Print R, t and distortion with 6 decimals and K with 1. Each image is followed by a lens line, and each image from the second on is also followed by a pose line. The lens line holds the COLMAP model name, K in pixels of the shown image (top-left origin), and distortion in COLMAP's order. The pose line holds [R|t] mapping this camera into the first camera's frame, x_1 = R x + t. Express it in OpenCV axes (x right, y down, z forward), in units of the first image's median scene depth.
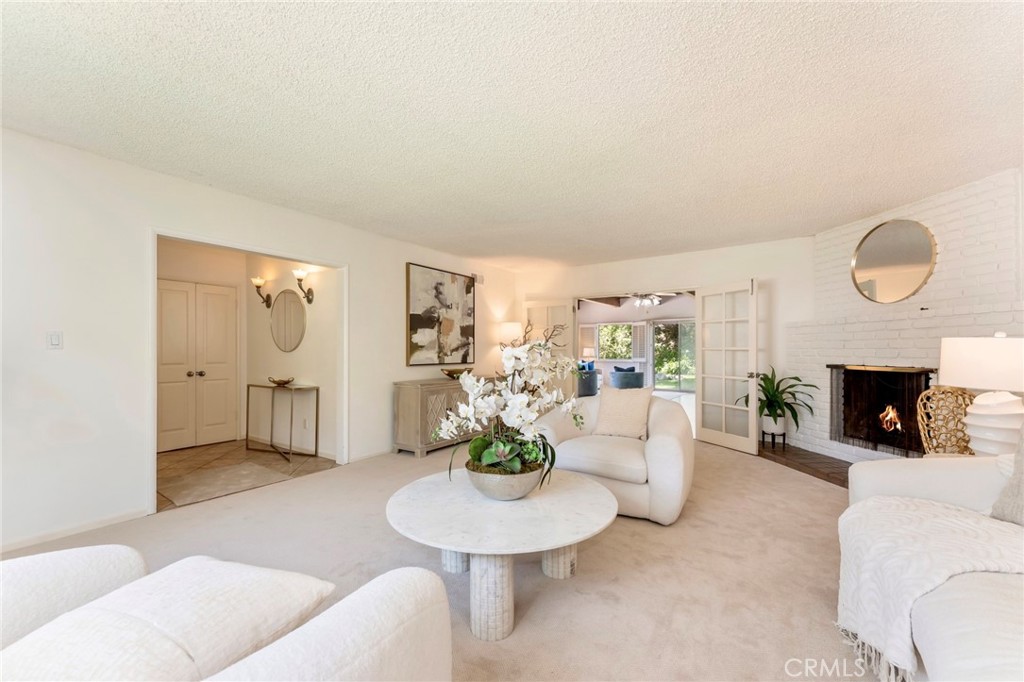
lens RADIAL K [[417.7, 0, 513.0], [0, 417.7, 348.0], [0, 0, 1]] dist [-0.000520, 0.001649]
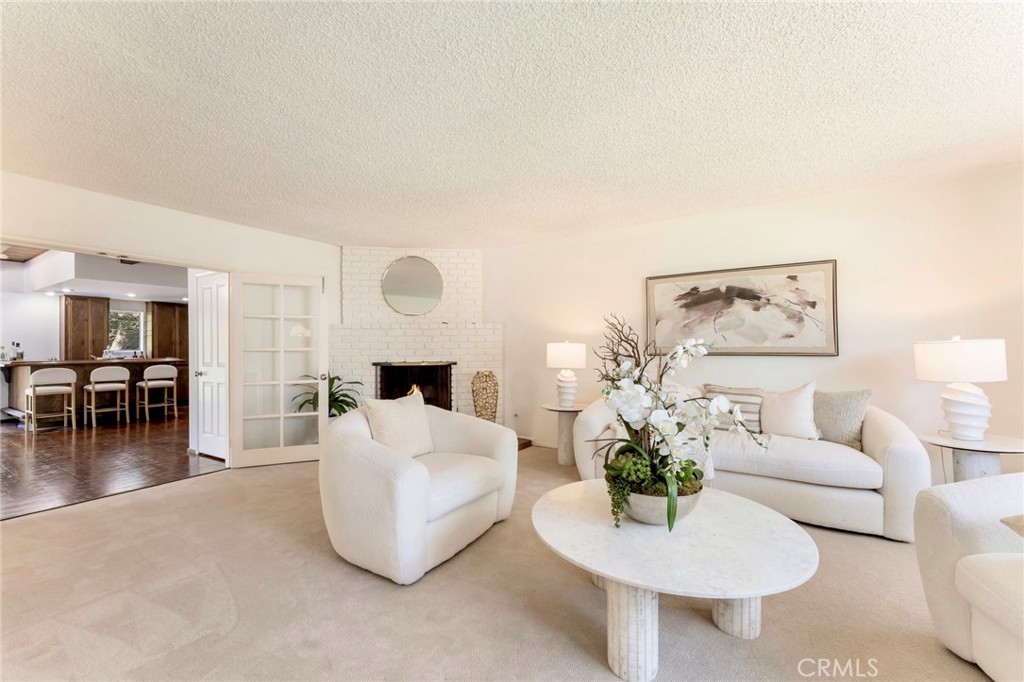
lens RADIAL K [[417.7, 0, 513.3], [0, 417.7, 345.8], [0, 0, 1]] dist [-0.000520, 0.001649]
pose [[-0.008607, 0.013795, 0.999868, -0.468193], [0.000535, 0.999905, -0.013791, 0.009031], [-0.999963, 0.000417, -0.008614, 0.692701]]
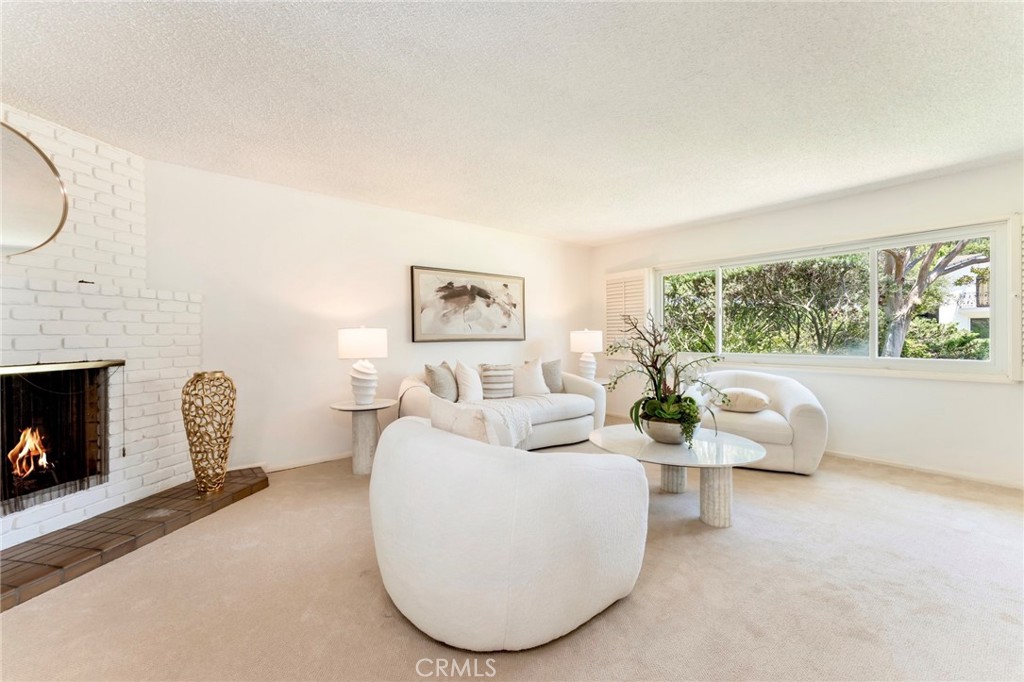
lens RADIAL K [[417.7, 0, 508.9], [0, 417.7, 334.4], [0, 0, 1]] dist [-0.000520, 0.001649]
pose [[-0.950501, 0.011724, 0.310502, 0.046216], [0.009270, 0.999913, -0.009379, 0.011668], [-0.310585, -0.006036, -0.950527, 1.327794]]
